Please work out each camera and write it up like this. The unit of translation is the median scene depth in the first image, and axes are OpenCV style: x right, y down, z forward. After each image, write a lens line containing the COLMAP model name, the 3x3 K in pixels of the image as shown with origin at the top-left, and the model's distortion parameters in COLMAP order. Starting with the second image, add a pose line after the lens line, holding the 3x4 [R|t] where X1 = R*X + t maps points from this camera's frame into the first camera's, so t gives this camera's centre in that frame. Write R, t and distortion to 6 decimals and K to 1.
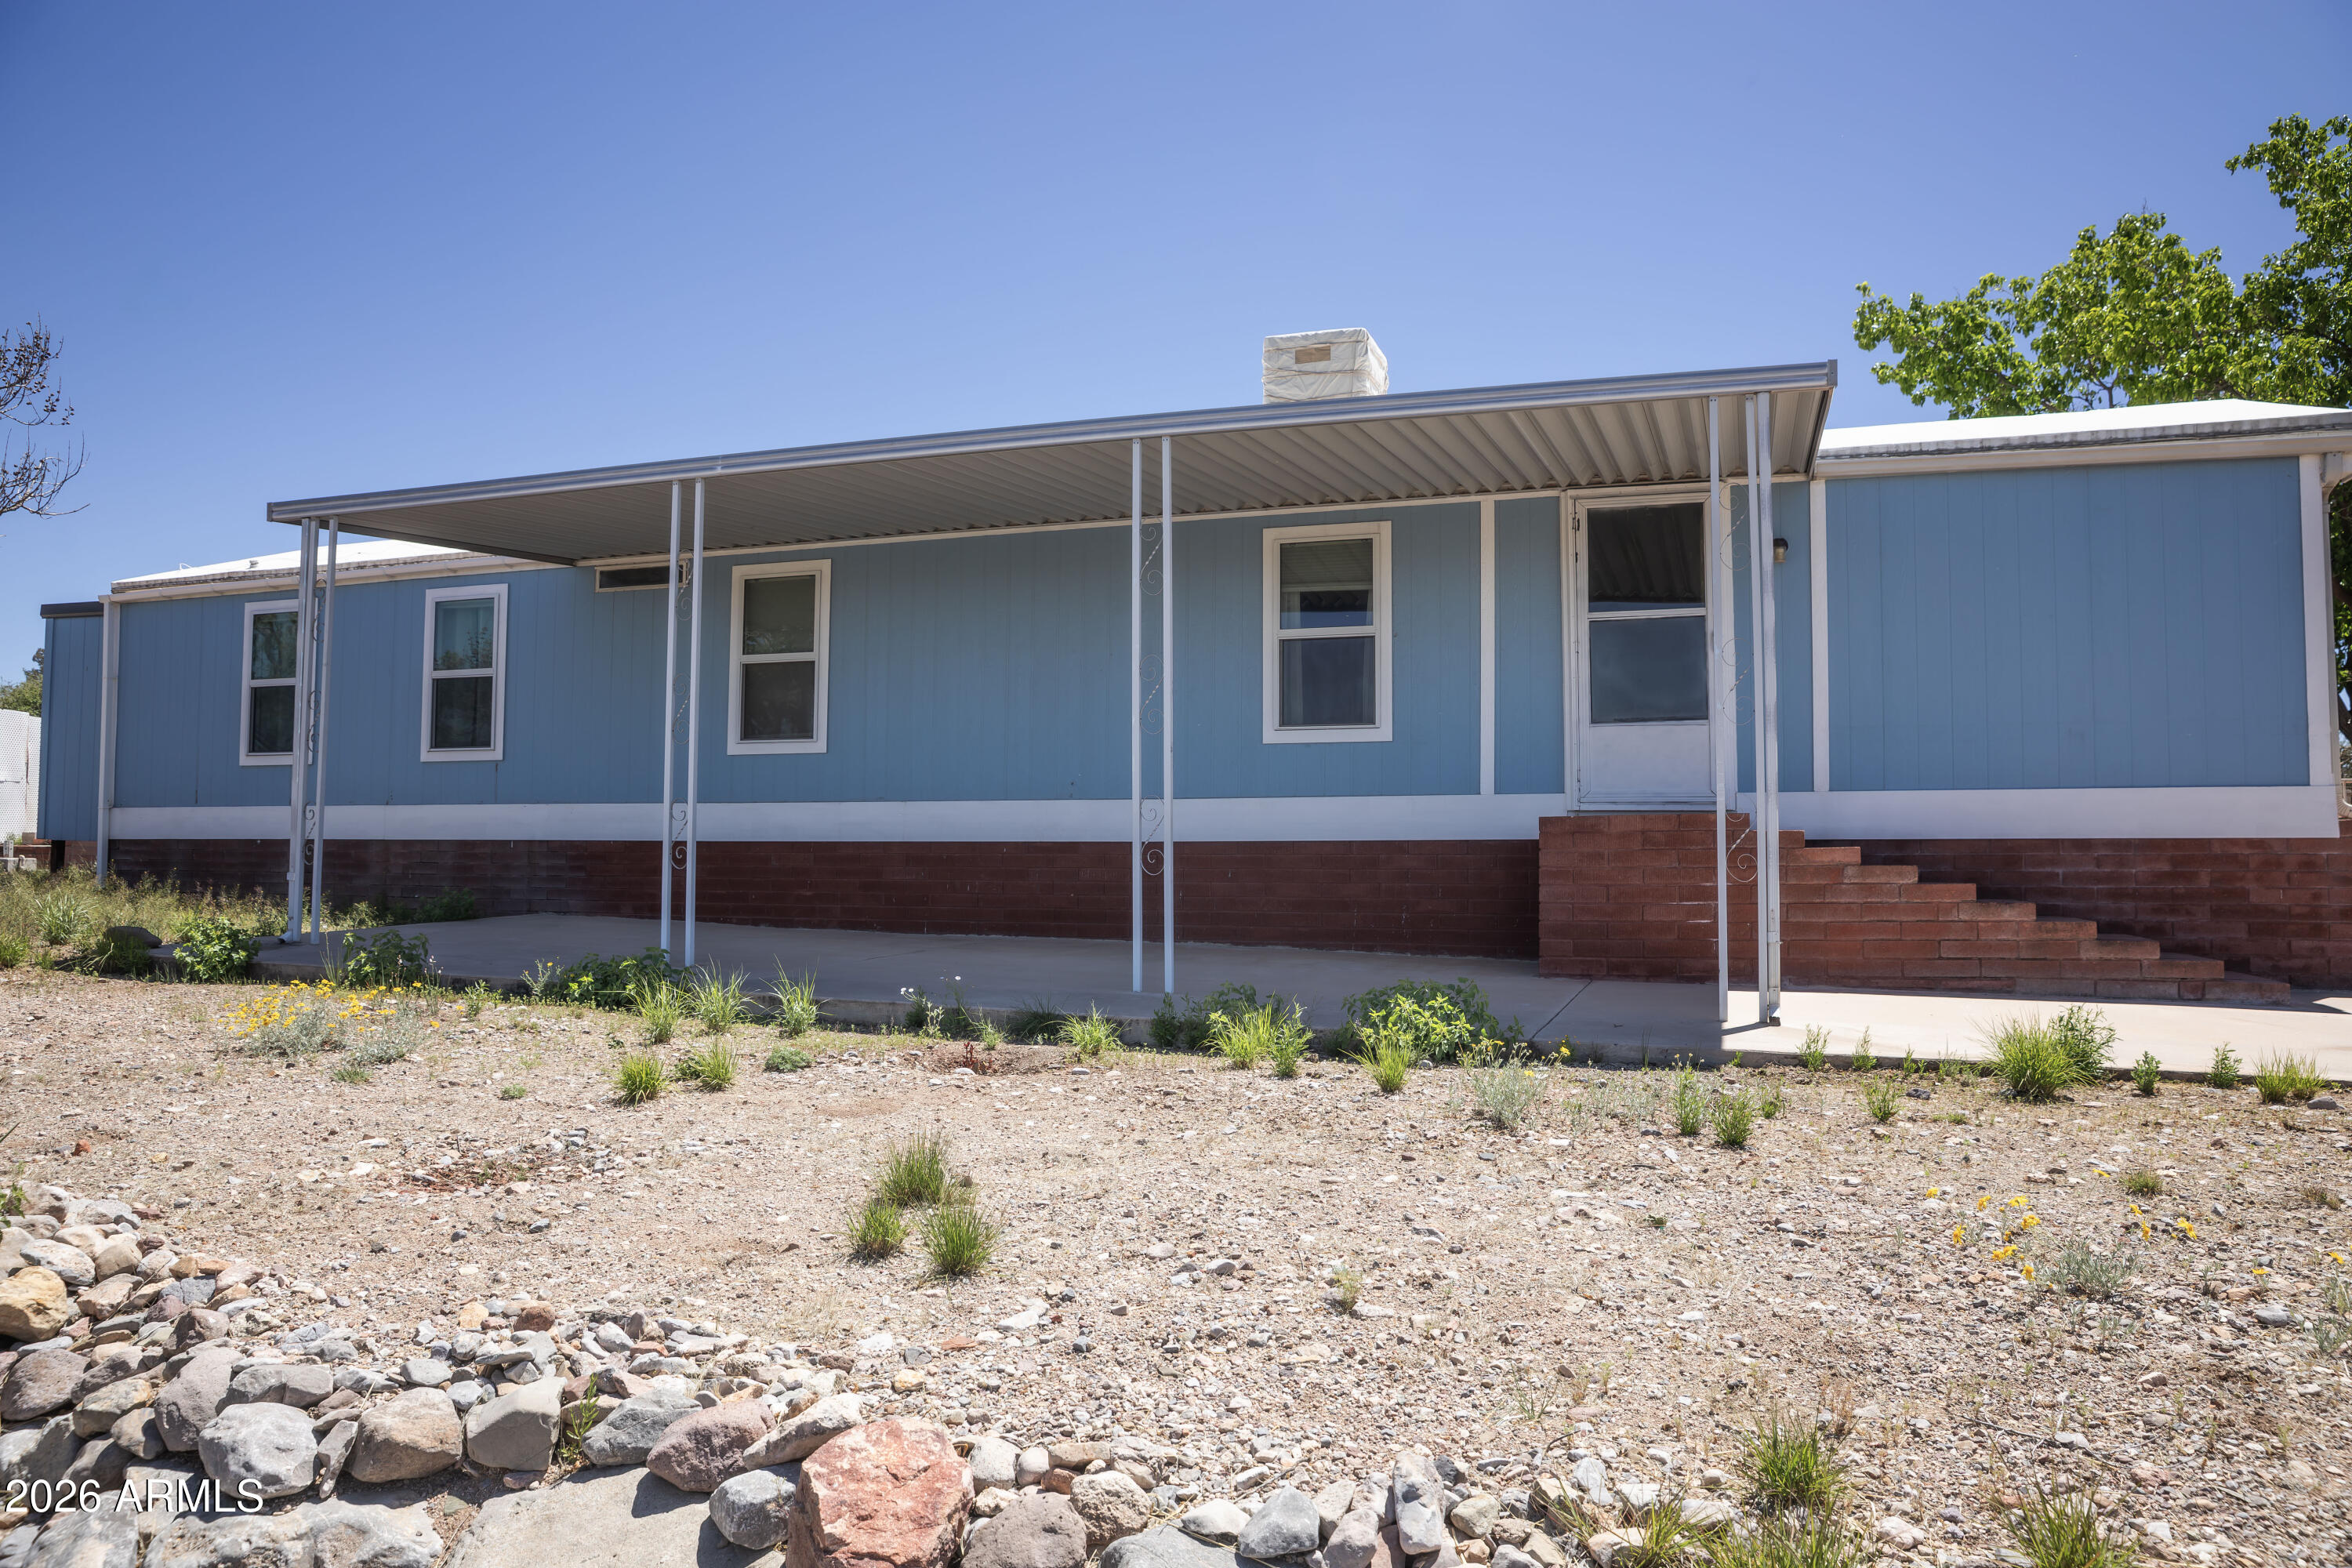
lens RADIAL K [[1608.9, 0, 1176.0], [0, 1608.9, 784.0], [0, 0, 1]] dist [-0.116637, 0.096314]
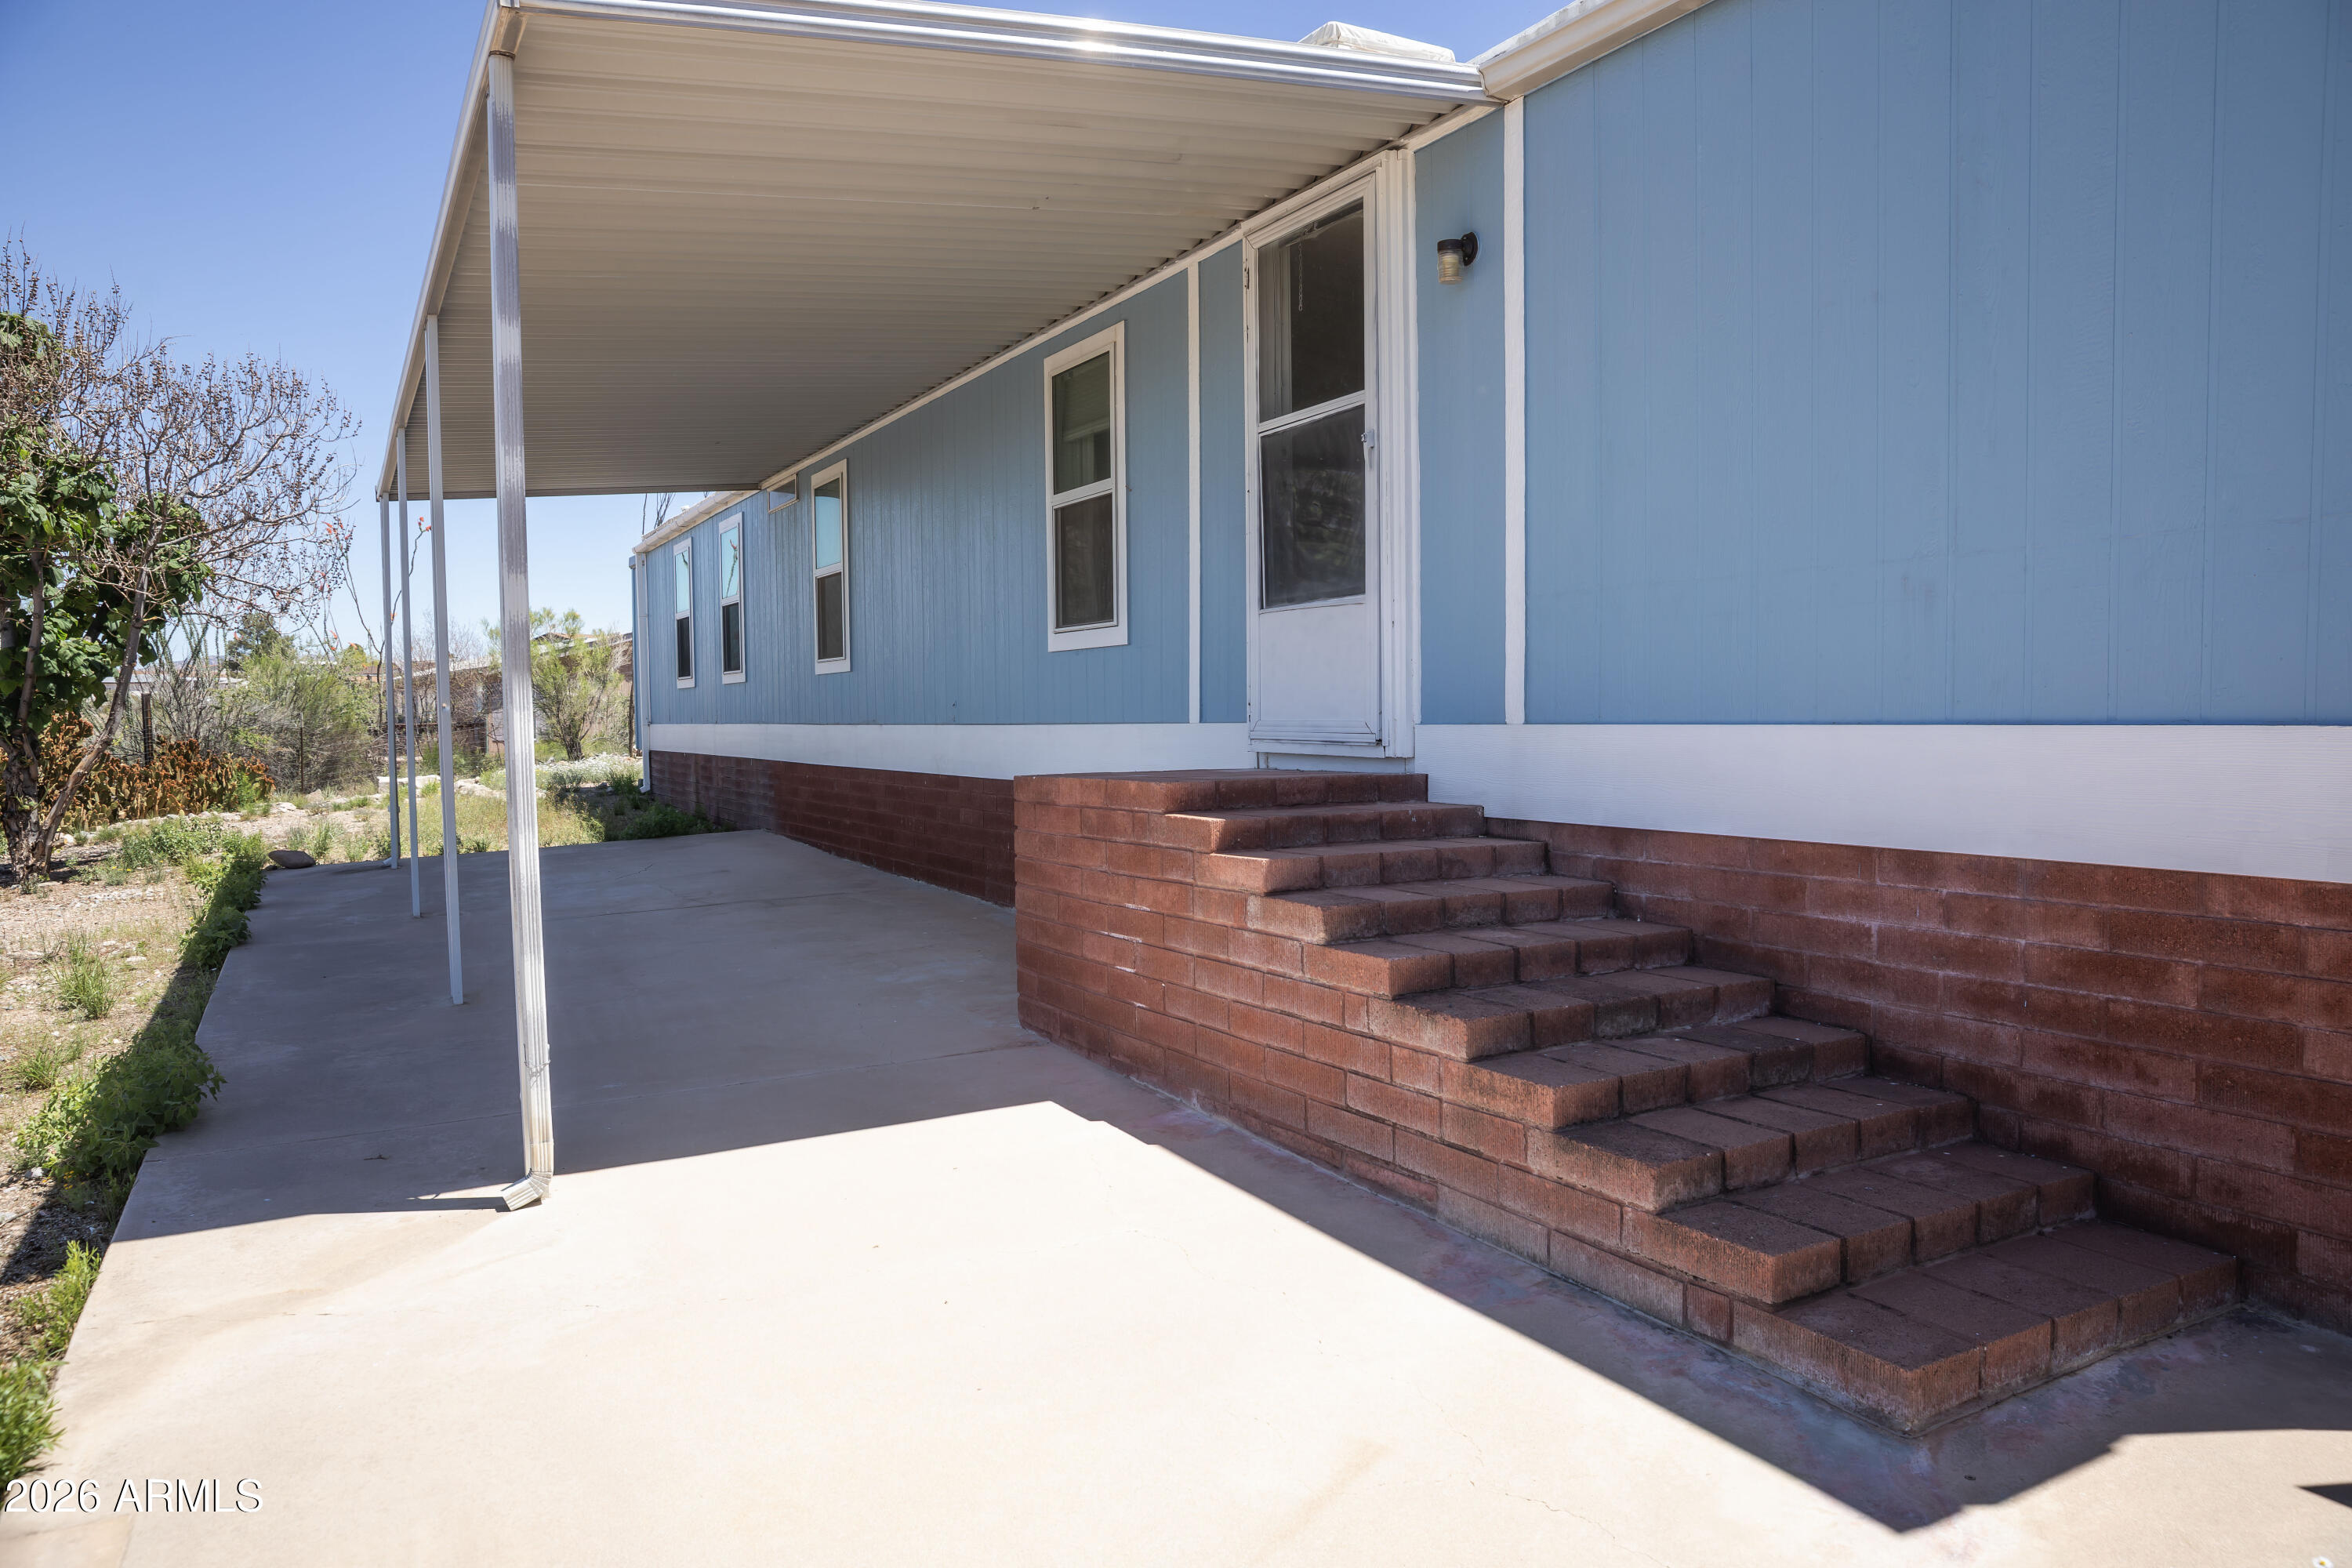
lens RADIAL K [[1608.9, 0, 1176.0], [0, 1608.9, 784.0], [0, 0, 1]] dist [-0.116637, 0.096314]
pose [[0.741811, 0.014588, -0.670450, 0.723784], [0.051657, 0.995550, 0.078817, -0.024018], [0.668617, -0.093101, 0.737756, 0.588660]]
